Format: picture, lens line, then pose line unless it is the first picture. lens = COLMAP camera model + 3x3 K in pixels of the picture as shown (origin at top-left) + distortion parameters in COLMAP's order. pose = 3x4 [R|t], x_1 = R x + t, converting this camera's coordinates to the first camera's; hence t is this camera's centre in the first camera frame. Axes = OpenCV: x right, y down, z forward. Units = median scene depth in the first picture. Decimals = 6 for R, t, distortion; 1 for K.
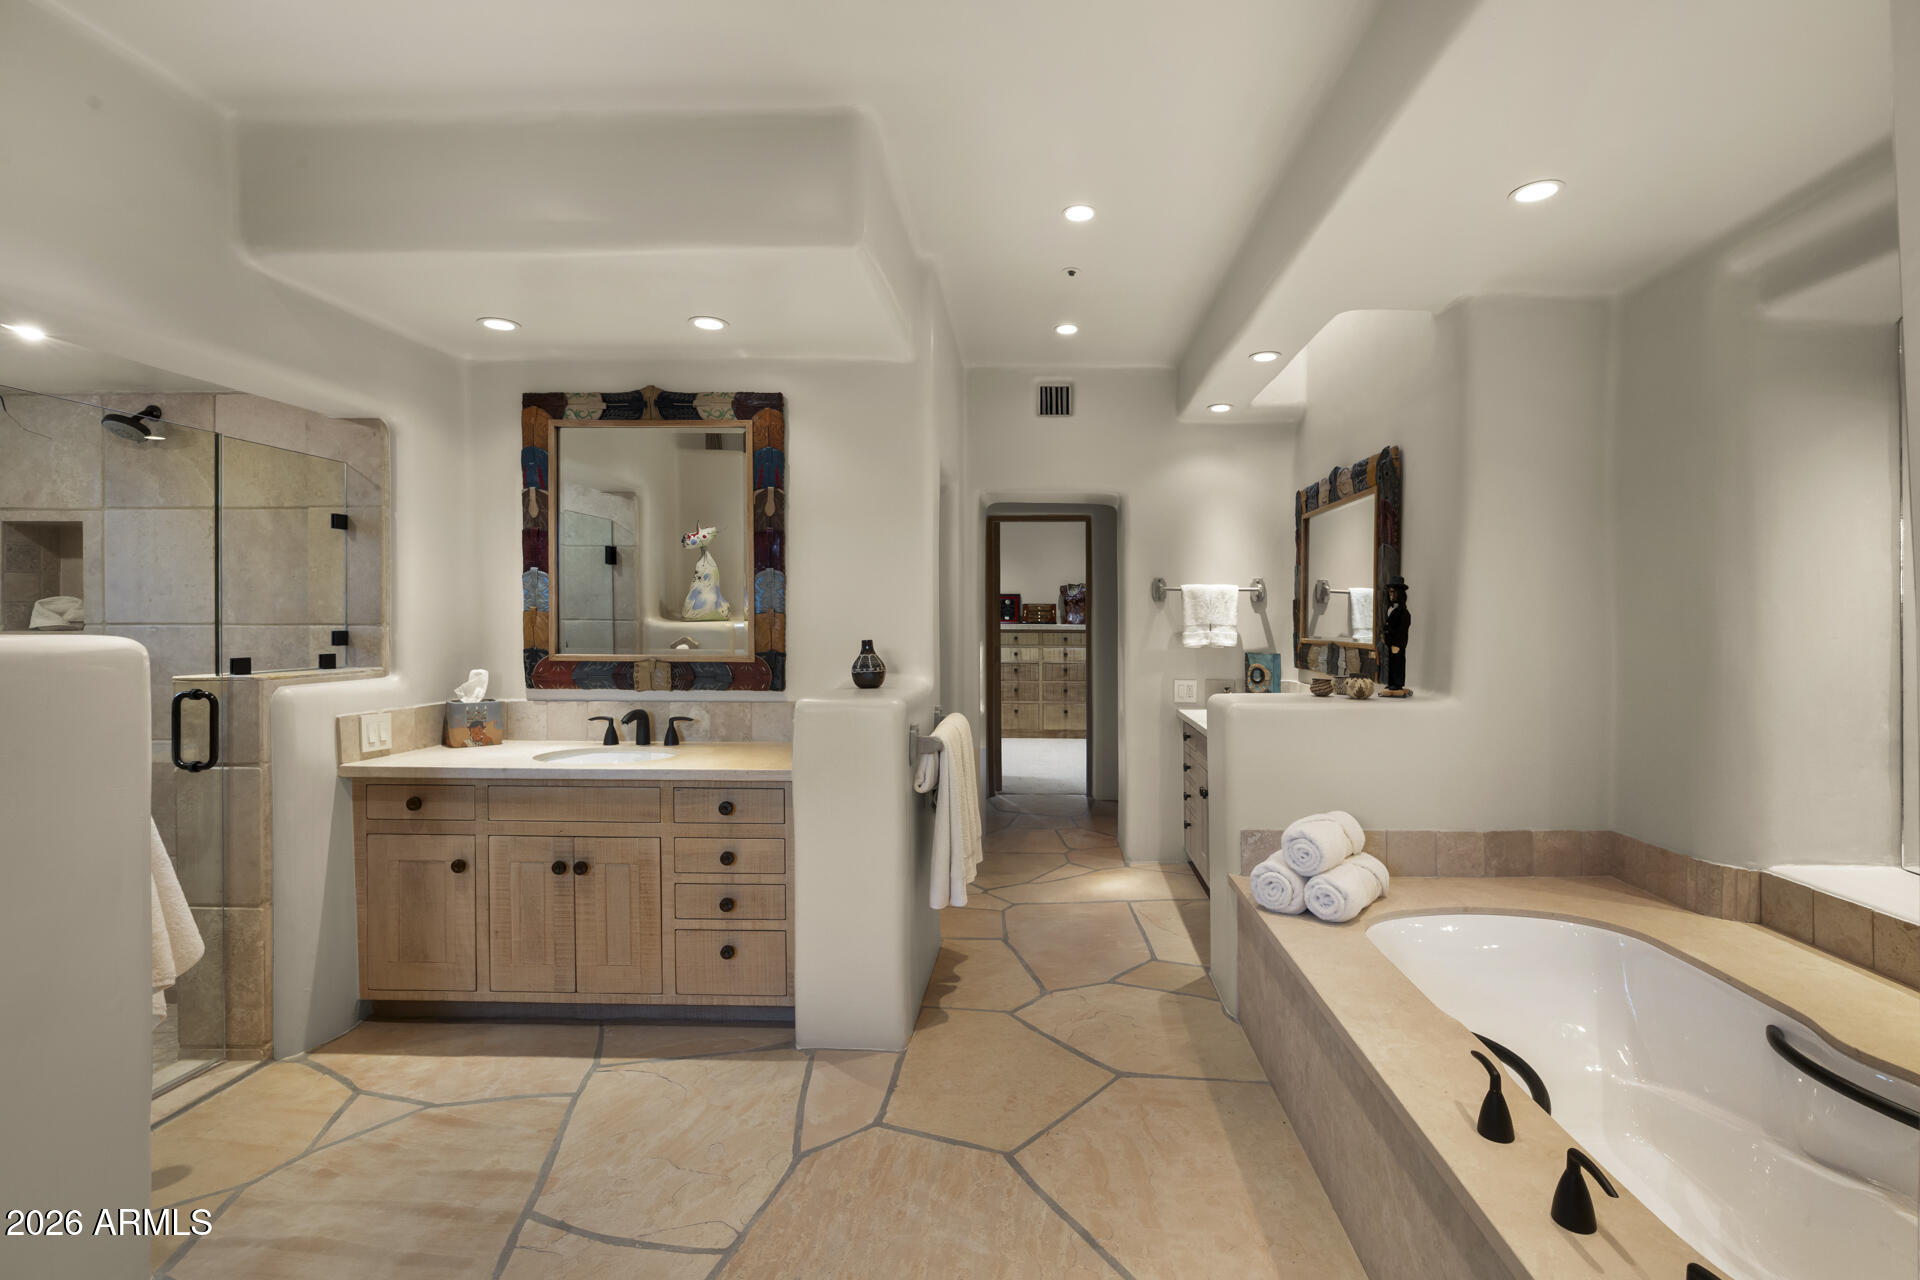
lens RADIAL K [[871.8, 0, 965.5], [0, 871.8, 621.3], [0, 0, 1]] dist [-0.010222, 0.000458]
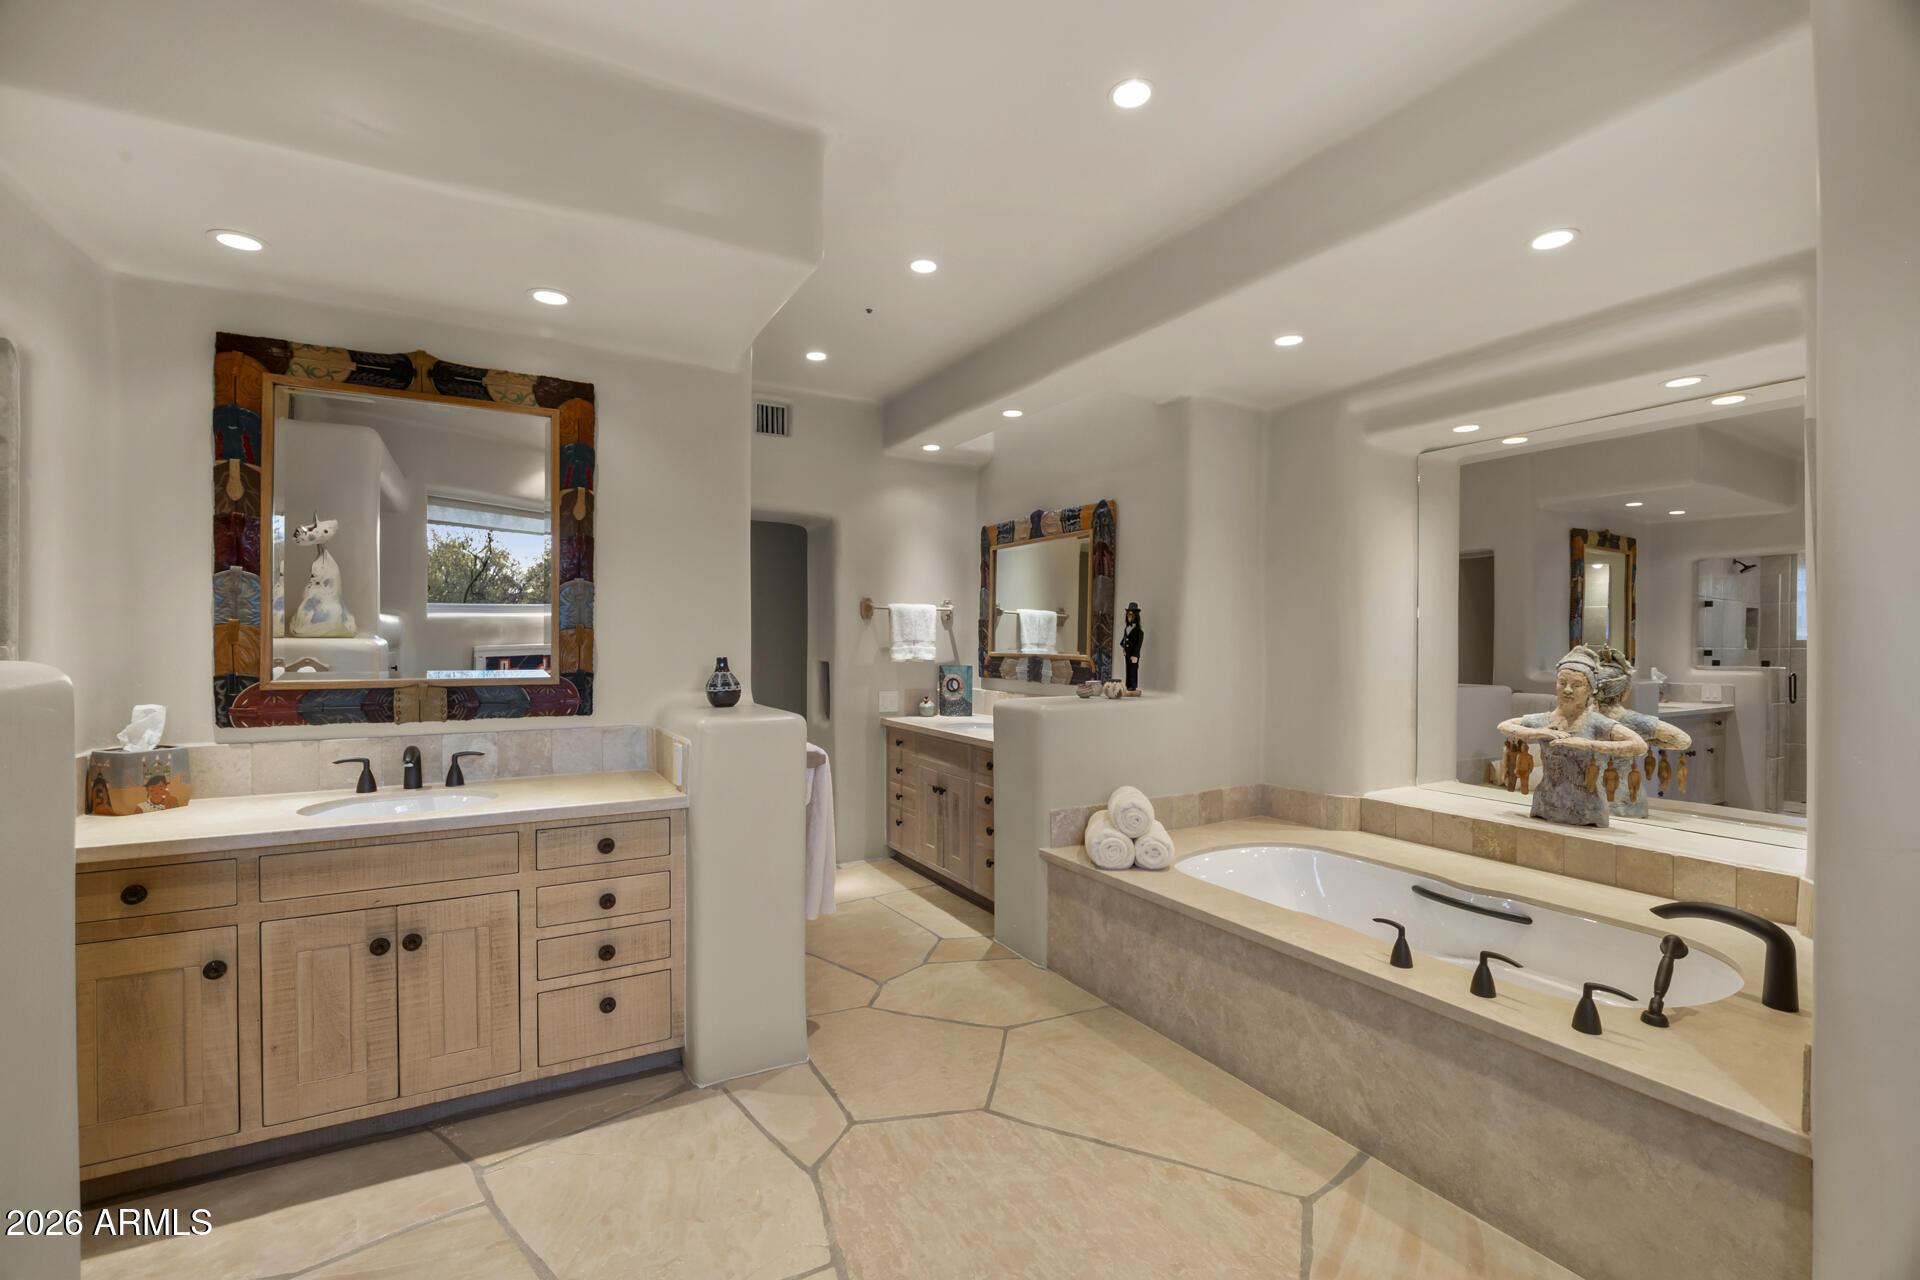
lens RADIAL K [[868.4, 0, 960.0], [0, 868.4, 640.0], [0, 0, 1]] dist [-0.018196, 0.000243]
pose [[0.847983, -0.001880, 0.530021, -0.365006], [0.000108, 0.999994, 0.003375, -0.000871], [-0.530024, -0.002805, 0.847978, 0.040956]]
